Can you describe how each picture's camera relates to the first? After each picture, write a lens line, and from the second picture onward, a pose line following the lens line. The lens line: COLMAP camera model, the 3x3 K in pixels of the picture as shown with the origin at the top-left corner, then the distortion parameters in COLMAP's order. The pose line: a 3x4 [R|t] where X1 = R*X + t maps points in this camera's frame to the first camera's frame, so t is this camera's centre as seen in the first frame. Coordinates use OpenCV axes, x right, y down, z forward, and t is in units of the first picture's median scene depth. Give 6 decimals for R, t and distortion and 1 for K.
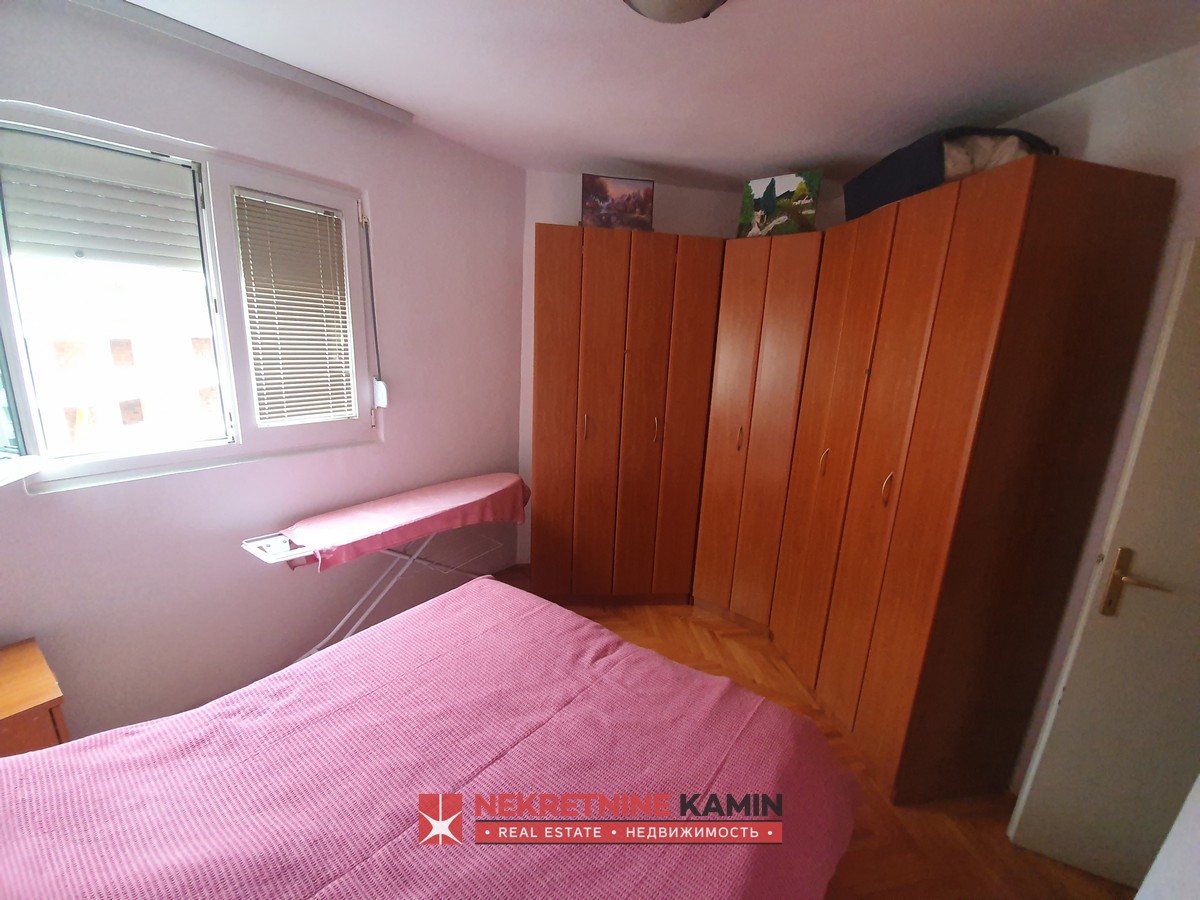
lens RADIAL K [[477.3, 0, 616.6], [0, 477.3, 448.9], [0, 0, 1]] dist [0.015826, -0.014559]
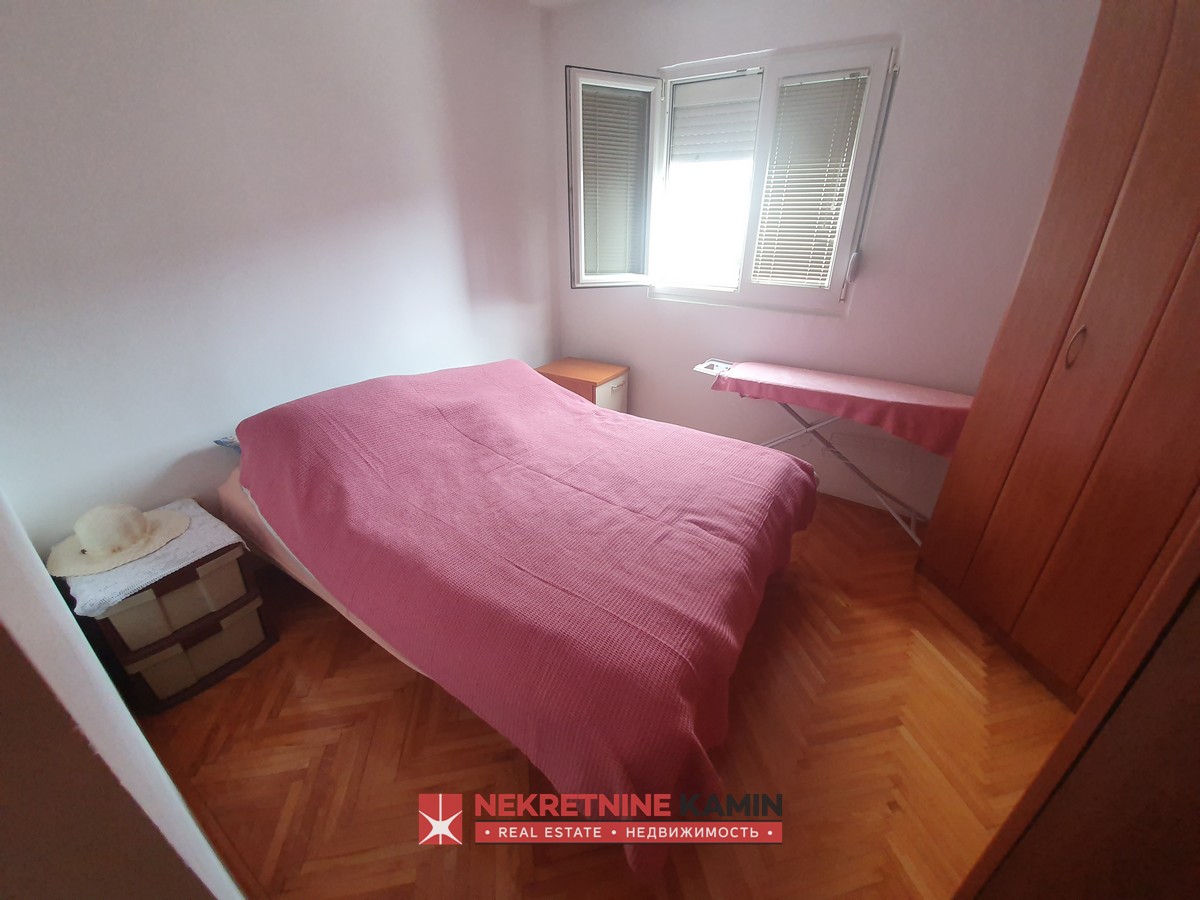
lens RADIAL K [[477.3, 0, 616.6], [0, 477.3, 448.9], [0, 0, 1]] dist [0.015826, -0.014559]
pose [[0.054272, 0.381243, -0.922881, 0.788231], [-0.244236, 0.901237, 0.357939, -0.013414], [0.968196, 0.205974, 0.142025, 0.655860]]
